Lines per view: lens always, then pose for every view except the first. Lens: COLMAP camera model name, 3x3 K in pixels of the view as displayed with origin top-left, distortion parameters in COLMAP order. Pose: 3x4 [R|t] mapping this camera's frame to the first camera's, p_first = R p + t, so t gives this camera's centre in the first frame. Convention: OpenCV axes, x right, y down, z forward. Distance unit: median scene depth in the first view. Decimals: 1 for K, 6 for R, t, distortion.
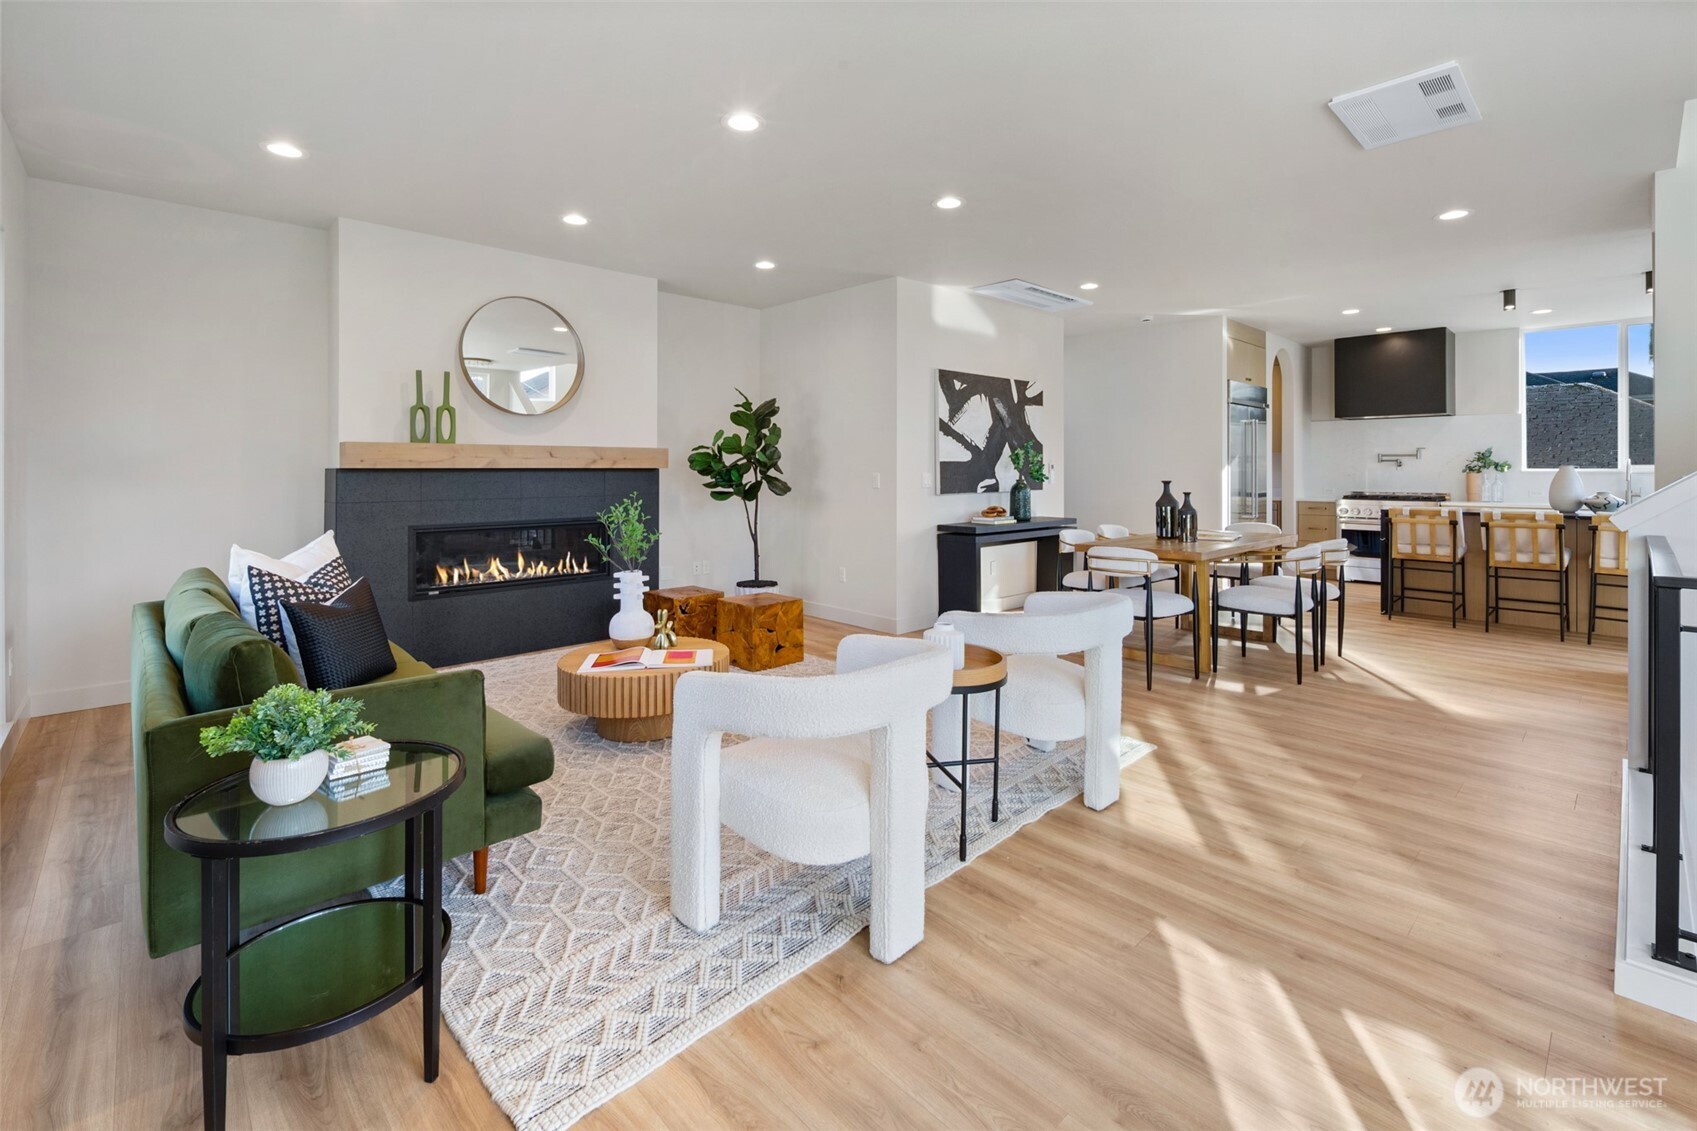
lens RADIAL K [[737.1, 0, 851.5], [0, 737.1, 468.5], [0, 0, 1]] dist [-0.000113, -0.000064]
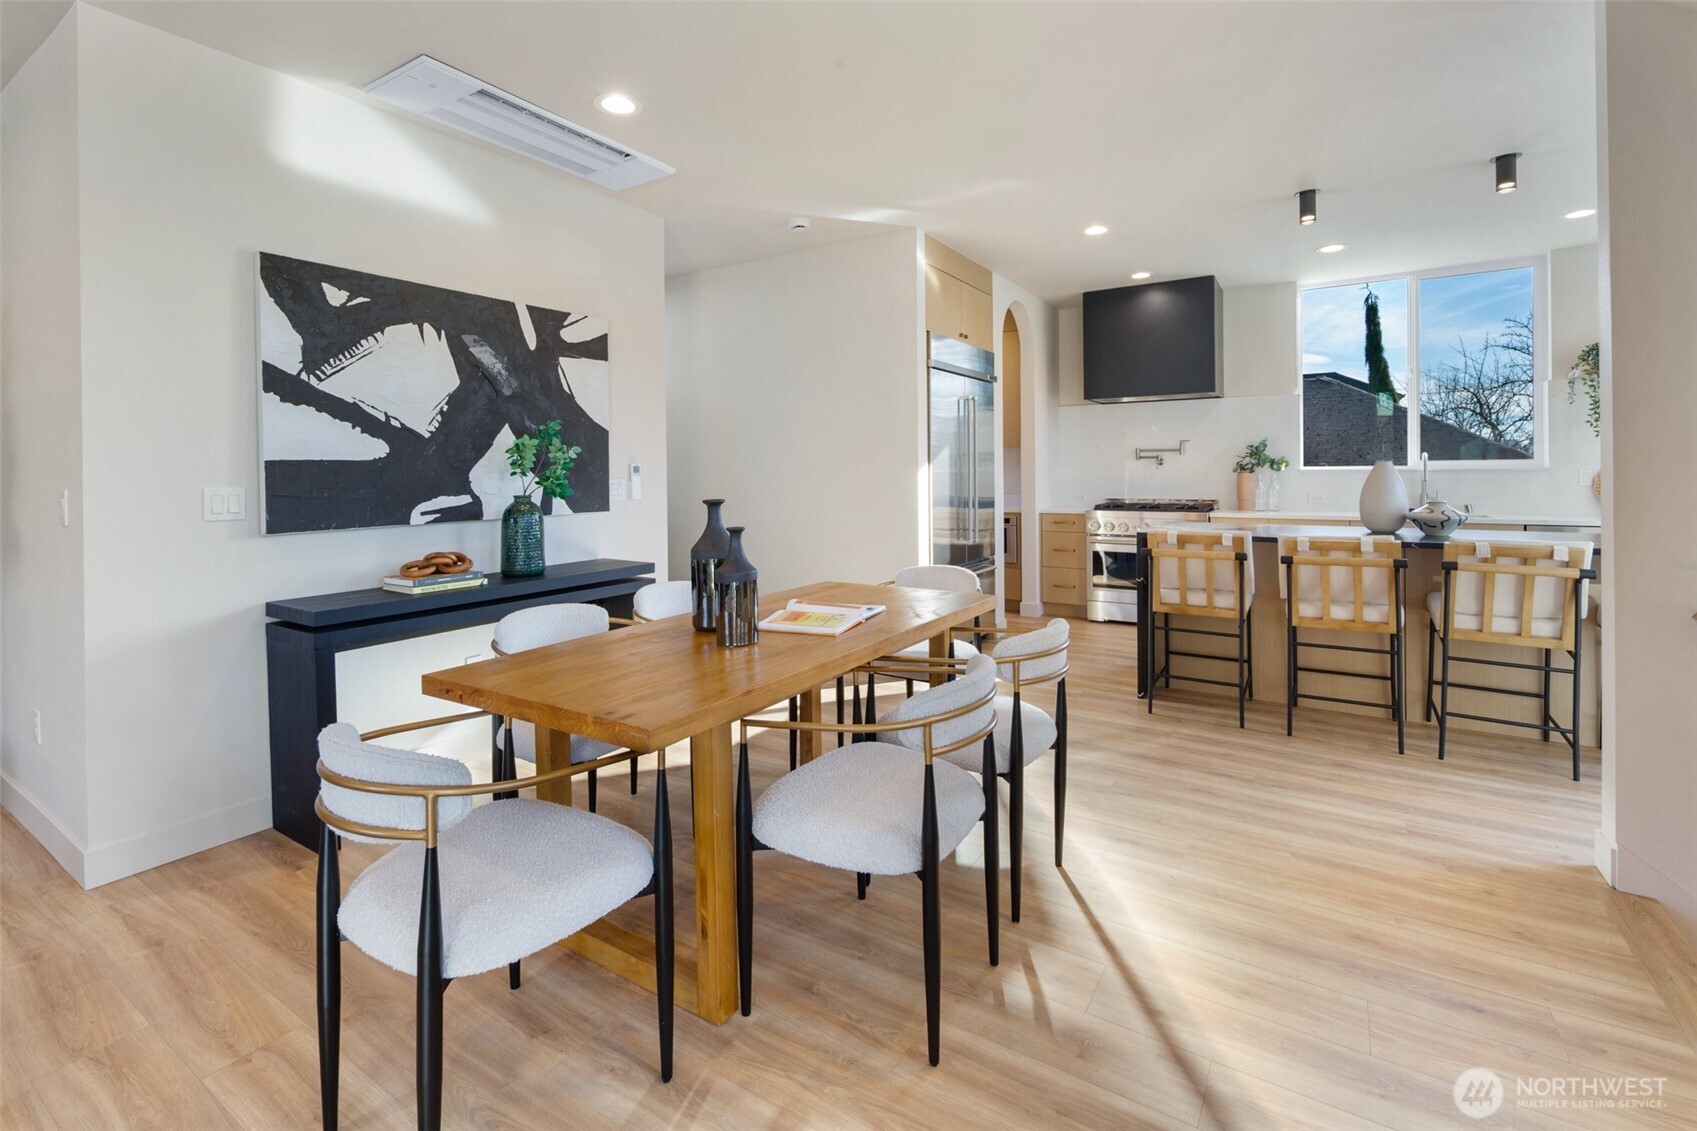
lens RADIAL K [[741.0, 0, 849.0], [0, 741.0, 474.8], [0, 0, 1]] dist [-0.000602, 0.000061]
pose [[0.970407, -0.010278, 0.241257, 0.327667], [0.008958, 0.999938, 0.006570, -0.000615], [-0.241310, -0.004214, 0.970439, 0.445465]]
